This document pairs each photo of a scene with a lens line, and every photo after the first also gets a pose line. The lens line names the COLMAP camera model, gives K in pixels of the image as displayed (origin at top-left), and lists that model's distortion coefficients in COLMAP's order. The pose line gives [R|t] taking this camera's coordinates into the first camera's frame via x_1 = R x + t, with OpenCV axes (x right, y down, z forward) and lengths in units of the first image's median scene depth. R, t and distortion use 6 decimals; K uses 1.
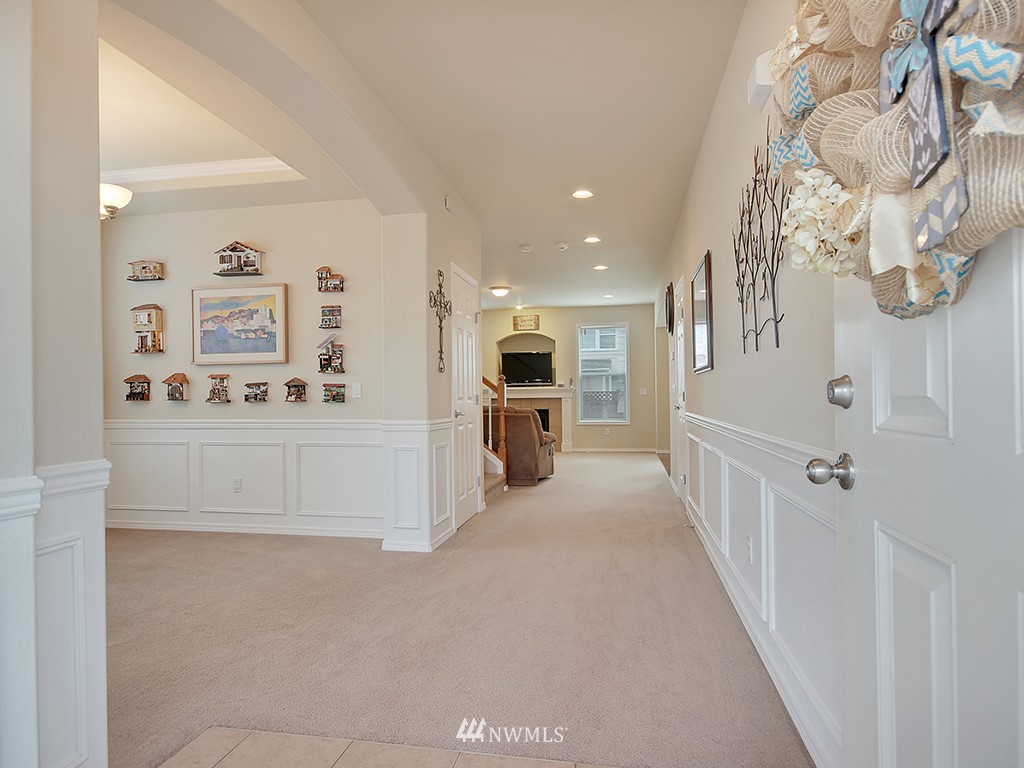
lens RADIAL K [[578.3, 0, 512.2], [0, 578.3, 388.2], [0, 0, 1]] dist [0.019134, 0.001135]
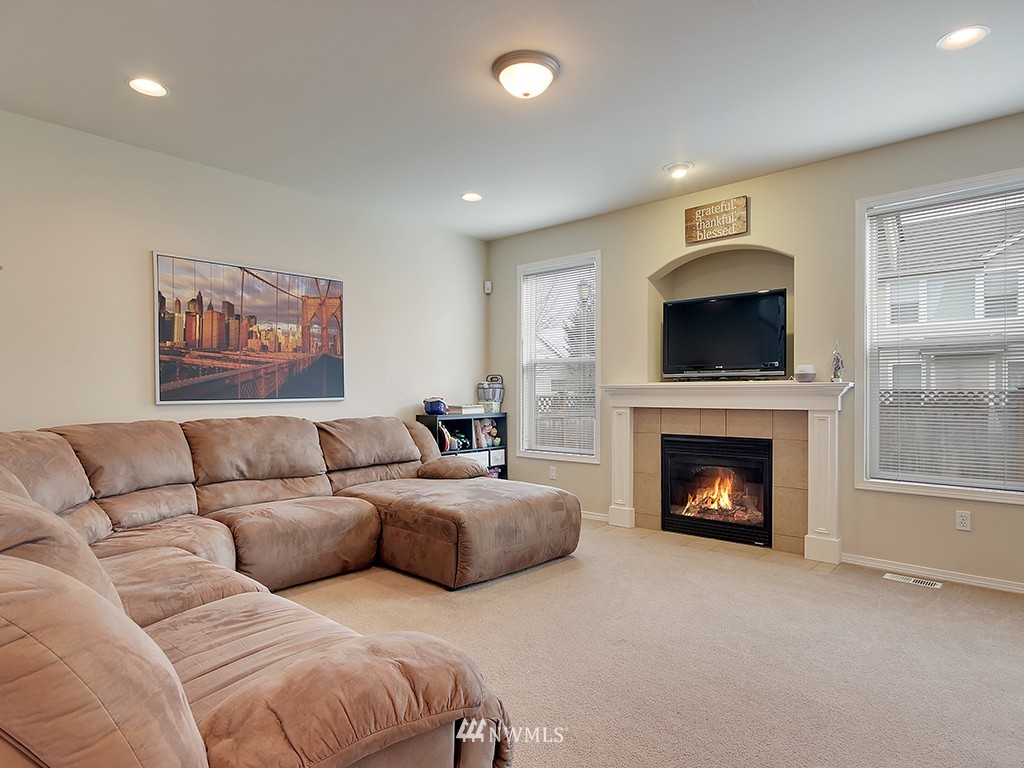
lens RADIAL K [[578.3, 0, 562.9], [0, 578.3, 387.5], [0, 0, 1]] dist [0.019134, 0.001135]
pose [[0.880643, 0.004968, -0.473754, 0.296838], [-0.000565, 0.999955, 0.009436, -0.003391], [0.473780, -0.008042, 0.880607, 1.467525]]
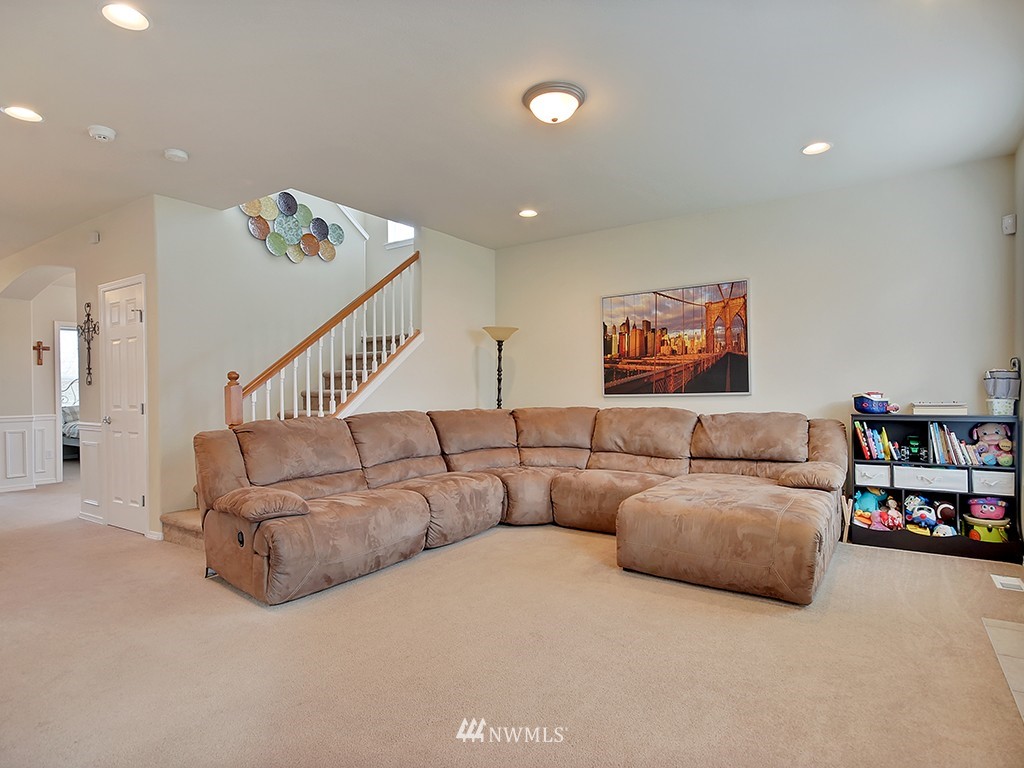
lens RADIAL K [[578.3, 0, 513.0], [0, 578.3, 389.7], [0, 0, 1]] dist [0.019134, 0.001135]
pose [[-0.370047, 0.015098, -0.928890, 0.772259], [0.029419, 0.999557, 0.004527, 0.004559], [0.928547, -0.025652, -0.370328, 2.526659]]
